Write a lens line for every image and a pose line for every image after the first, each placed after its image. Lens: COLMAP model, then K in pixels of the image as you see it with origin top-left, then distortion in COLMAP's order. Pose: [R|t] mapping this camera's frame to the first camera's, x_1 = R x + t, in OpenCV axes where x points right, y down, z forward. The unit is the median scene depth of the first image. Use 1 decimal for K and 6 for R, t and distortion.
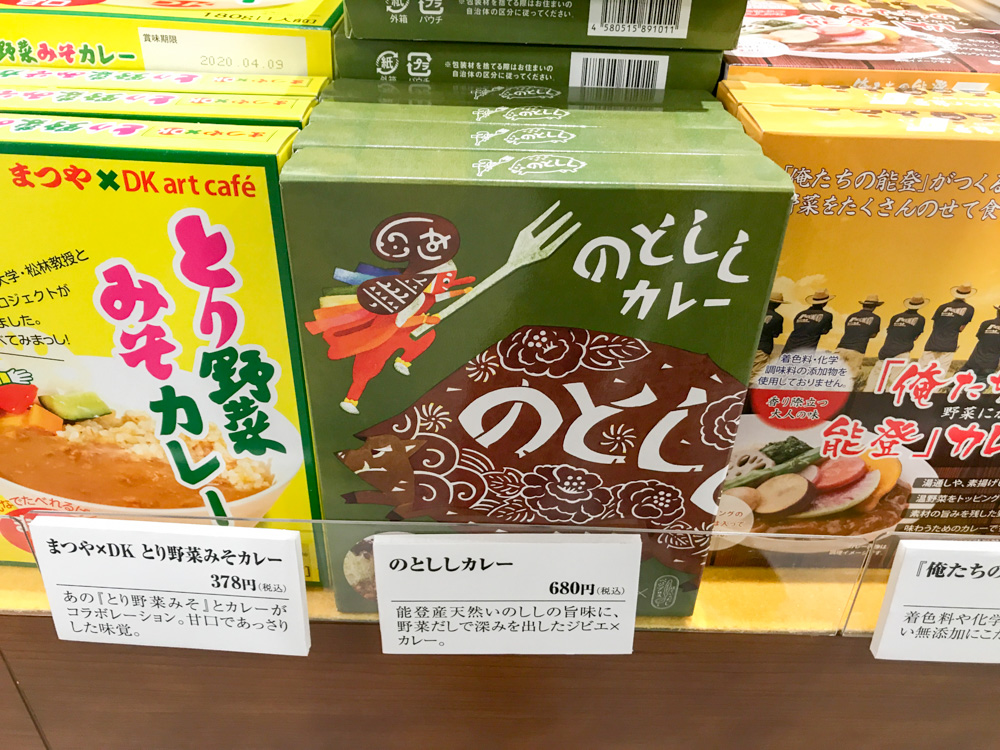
lens RADIAL K [[847.3, 0, 502.4], [0, 847.3, 374.5], [0, 0, 1]] dist [0.009845, -0.001833]
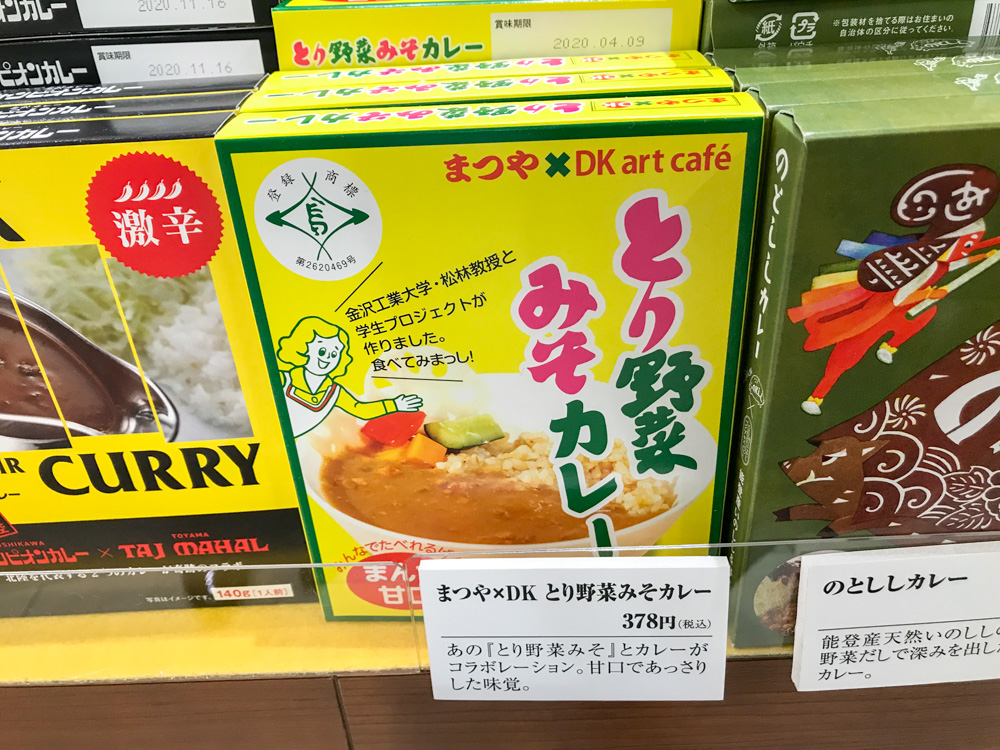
lens RADIAL K [[847.3, 0, 496.0], [0, 847.3, 378.5], [0, 0, 1]] dist [0.009845, -0.001833]
pose [[0.996787, -0.076158, -0.024804, -0.436505], [0.075110, 0.996342, -0.040760, 0.018992], [0.027817, 0.038766, 0.998861, 0.108526]]
